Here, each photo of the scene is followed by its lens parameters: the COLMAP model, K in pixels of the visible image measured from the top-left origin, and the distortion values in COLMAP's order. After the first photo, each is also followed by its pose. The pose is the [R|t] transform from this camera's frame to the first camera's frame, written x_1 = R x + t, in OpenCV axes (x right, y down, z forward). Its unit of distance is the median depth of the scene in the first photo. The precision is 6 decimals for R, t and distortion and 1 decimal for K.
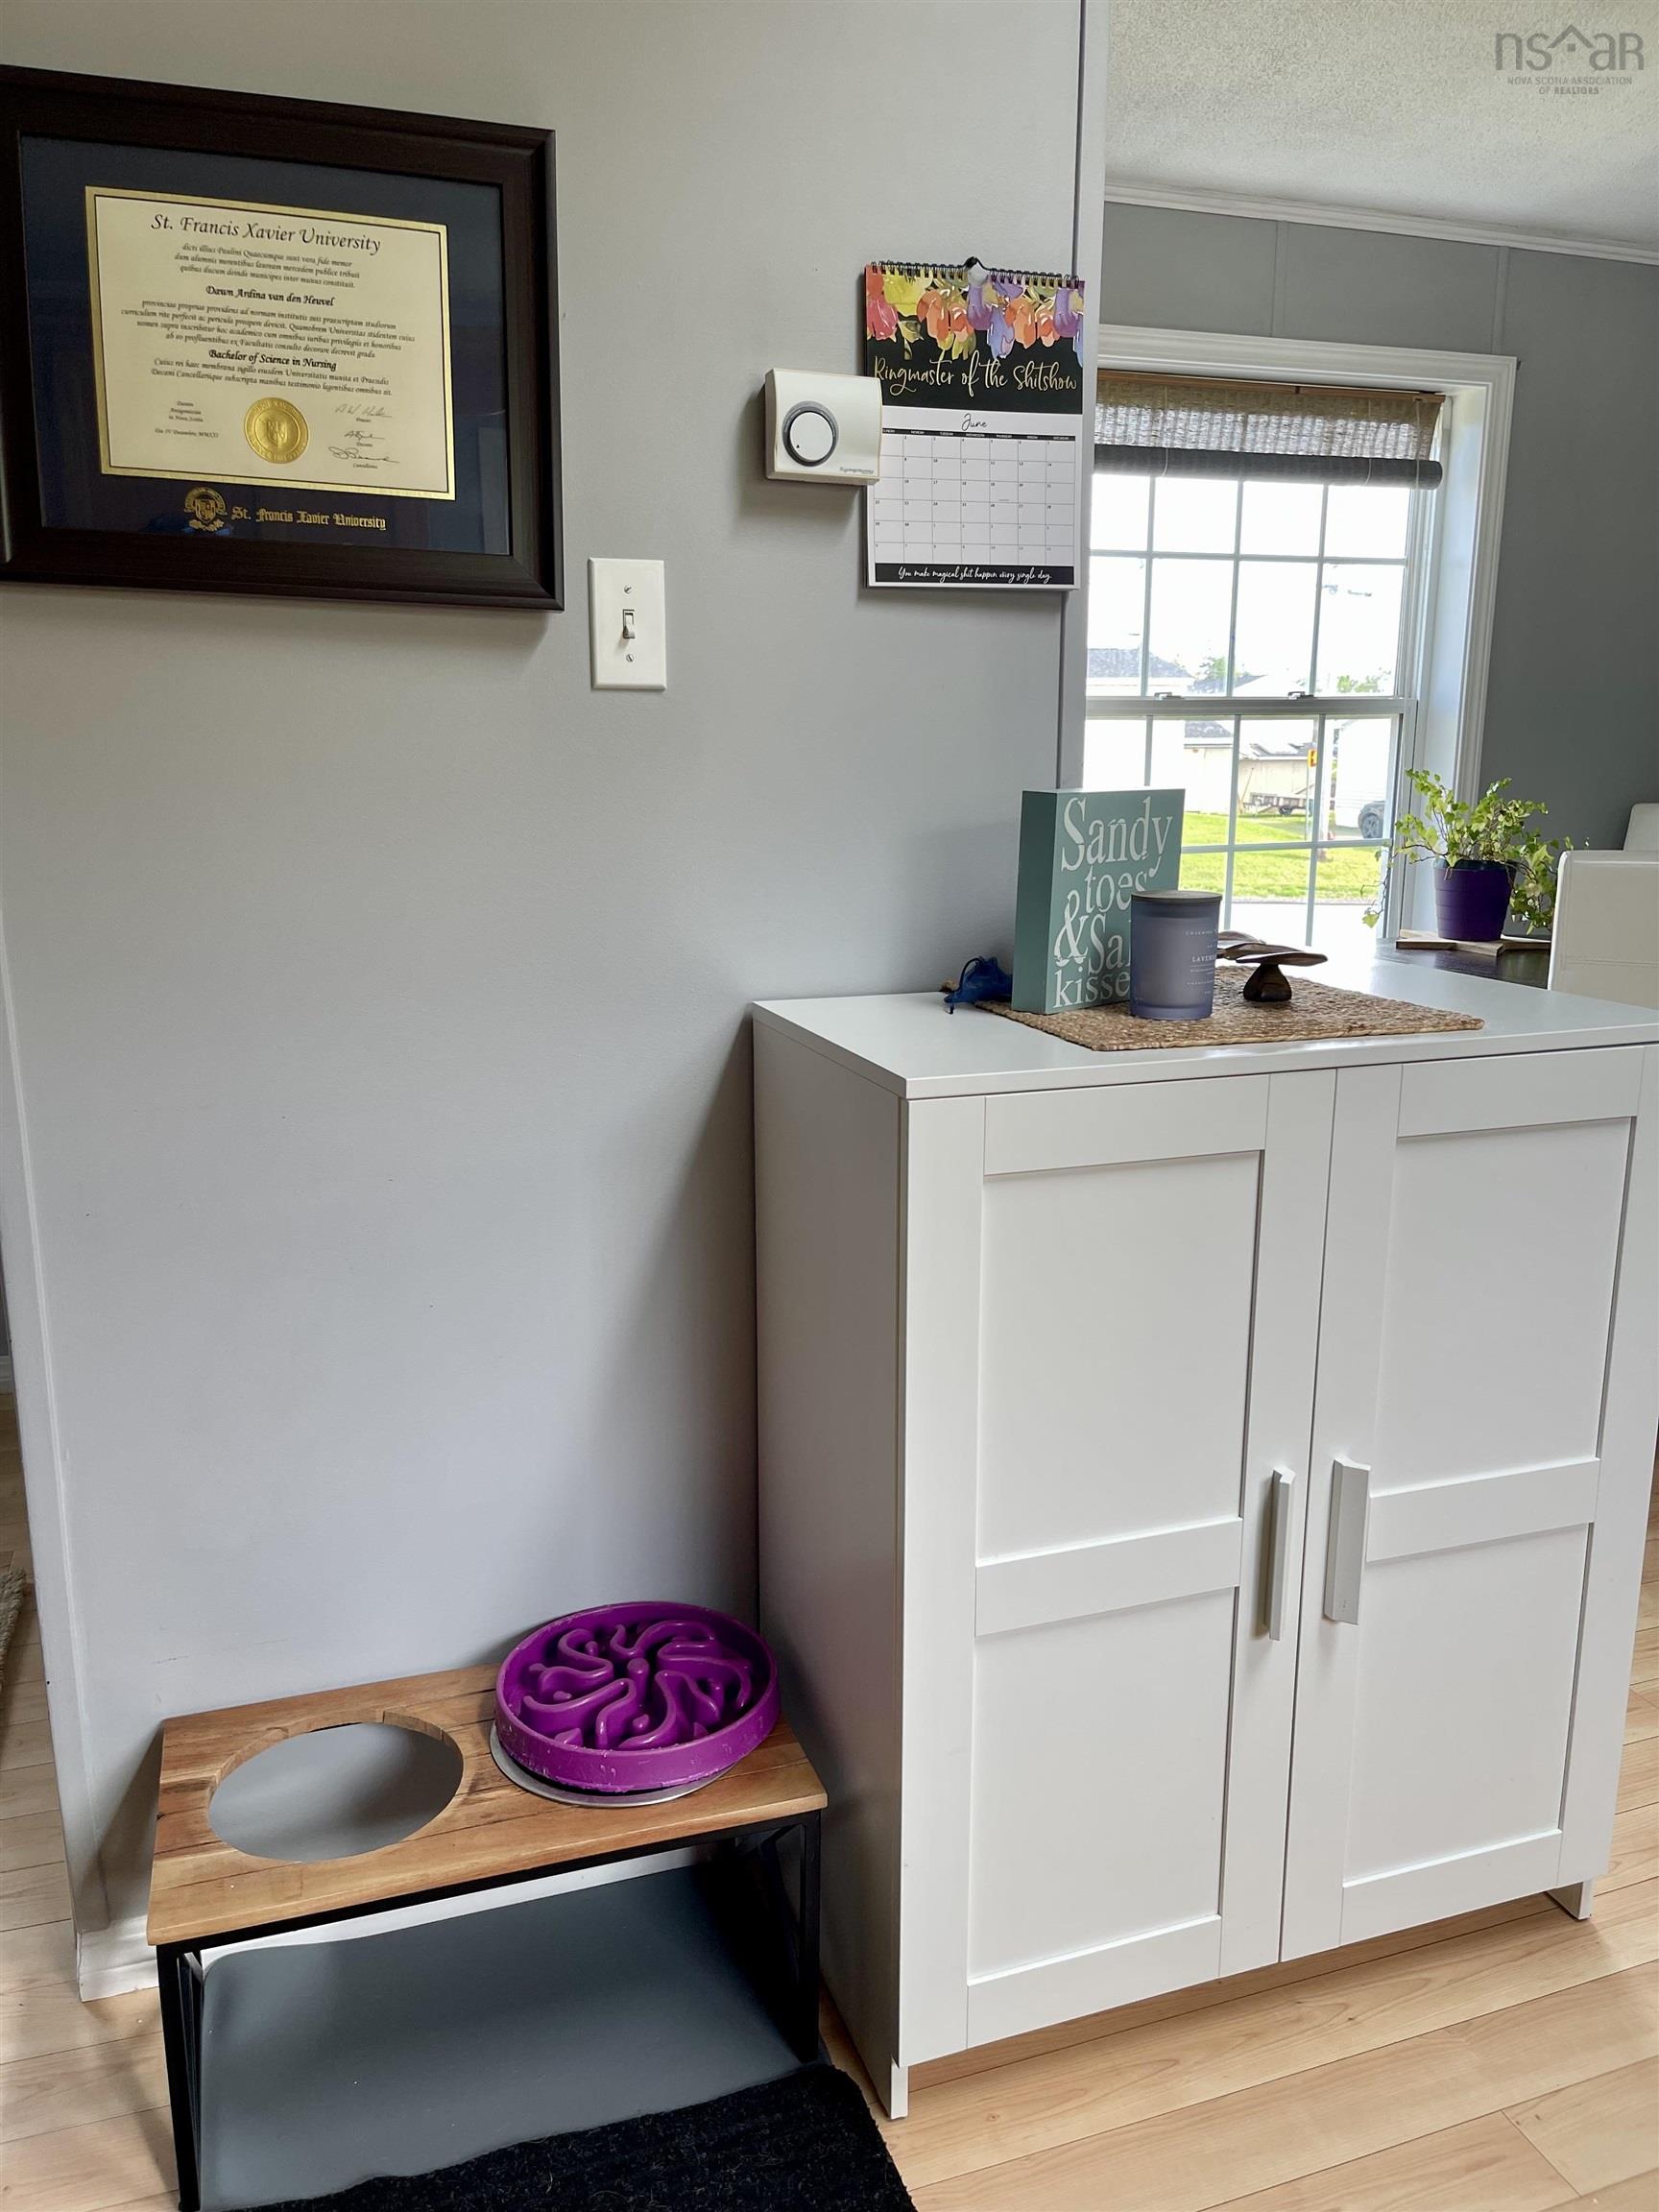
lens RADIAL K [[1676.9, 0, 829.5], [0, 1676.9, 1106.0], [0, 0, 1]] dist [0.029302, 0.003707]
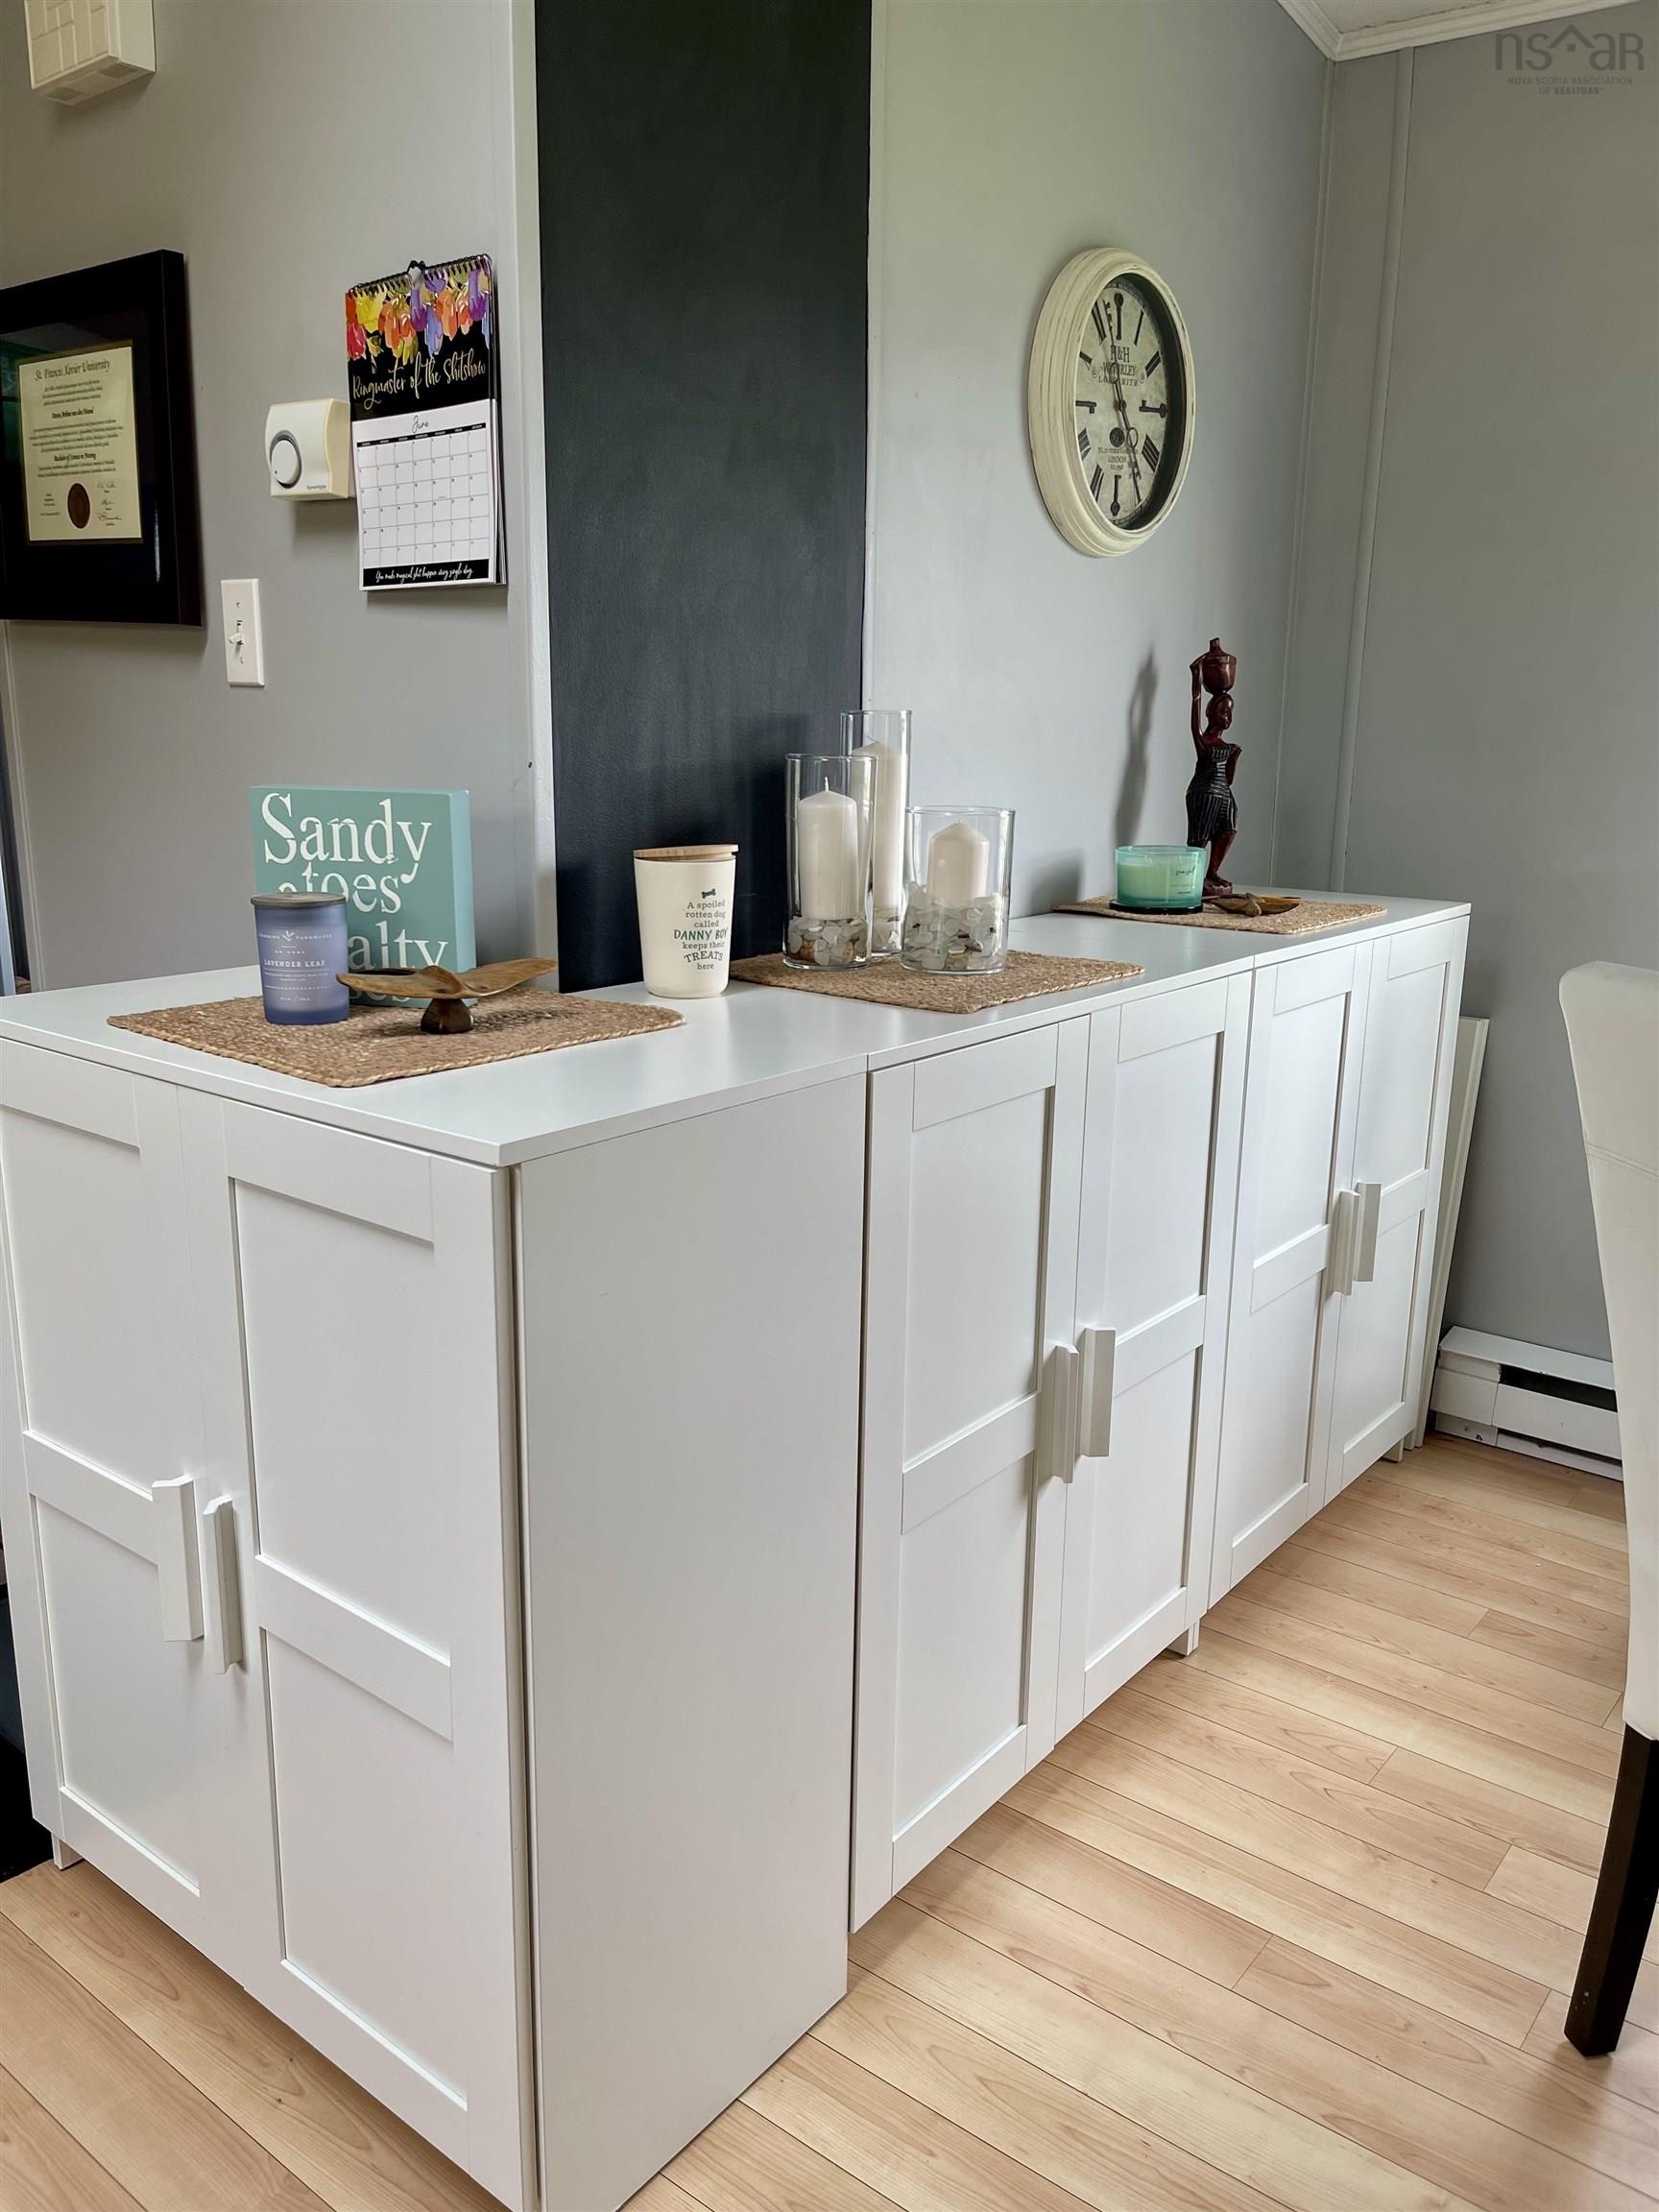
lens RADIAL K [[1685.7, 0, 829.5], [0, 1685.7, 1106.0], [0, 0, 1]] dist [0.063546, -0.041726]
pose [[0.525804, 0.206697, -0.825110, 1.173144], [-0.195566, 0.973416, 0.119224, -0.178674], [0.827819, 0.098675, 0.552249, 0.688537]]
